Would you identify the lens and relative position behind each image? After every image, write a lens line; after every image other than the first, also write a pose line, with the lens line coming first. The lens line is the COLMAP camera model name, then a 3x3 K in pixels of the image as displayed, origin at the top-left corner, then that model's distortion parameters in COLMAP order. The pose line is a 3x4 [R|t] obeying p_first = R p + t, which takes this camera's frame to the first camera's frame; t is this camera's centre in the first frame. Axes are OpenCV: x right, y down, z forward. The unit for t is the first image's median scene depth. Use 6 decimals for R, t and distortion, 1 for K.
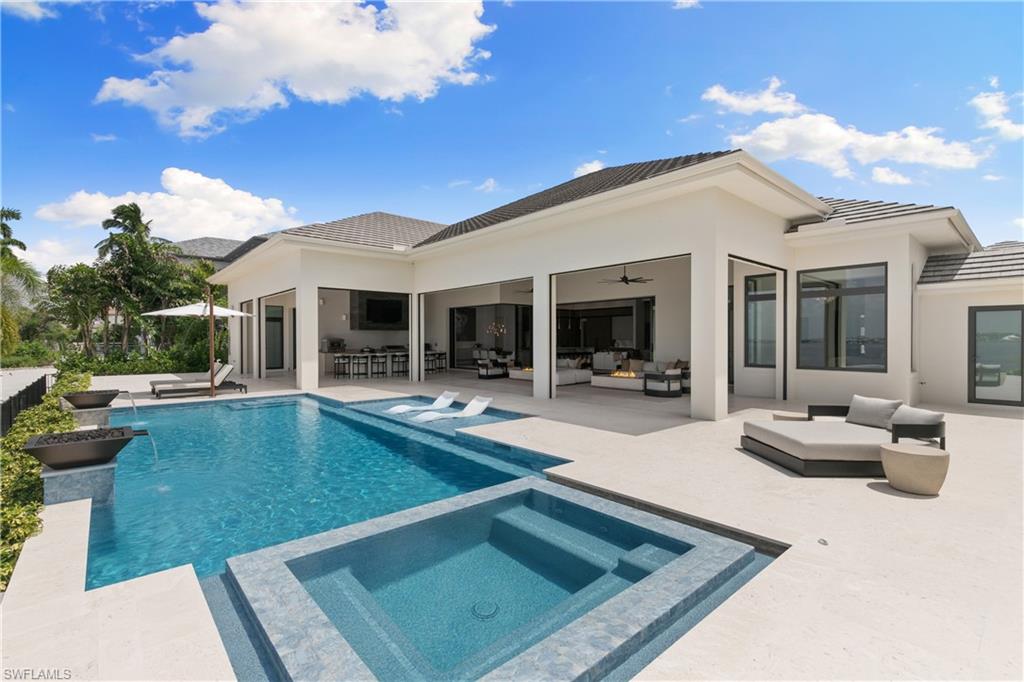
lens RADIAL K [[465.4, 0, 528.7], [0, 465.4, 341.9], [0, 0, 1]] dist [0.010622, -0.001227]
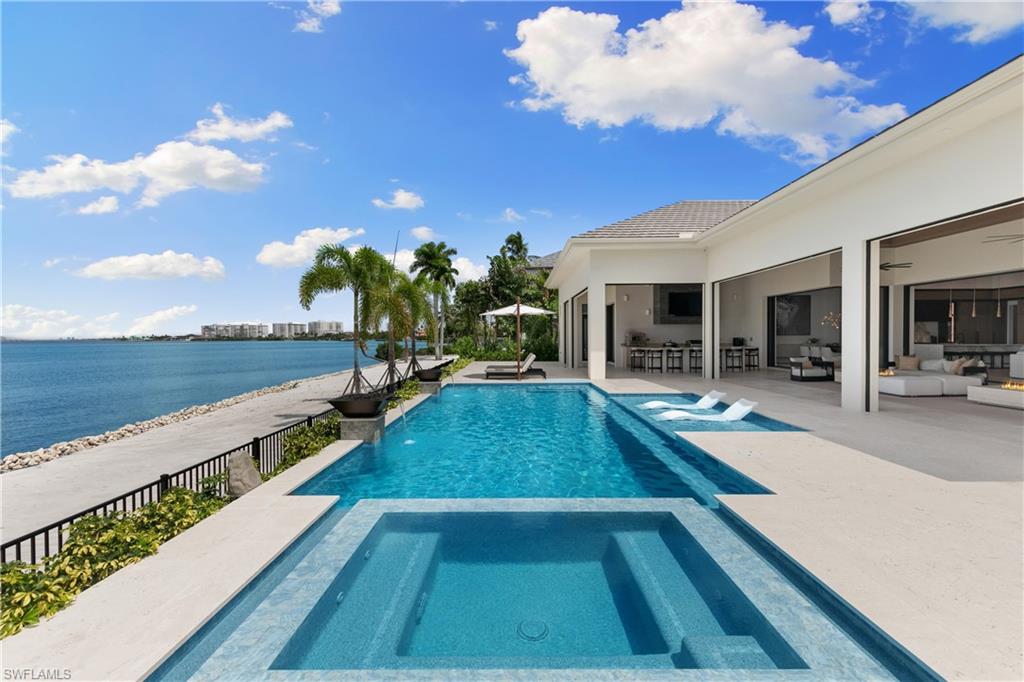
lens RADIAL K [[465.4, 0, 511.0], [0, 465.4, 344.4], [0, 0, 1]] dist [0.010622, -0.001227]
pose [[0.736926, 0.009920, -0.675901, 0.089312], [0.000054, 0.999891, 0.014734, 0.003815], [0.675974, -0.010894, 0.736845, 0.059217]]
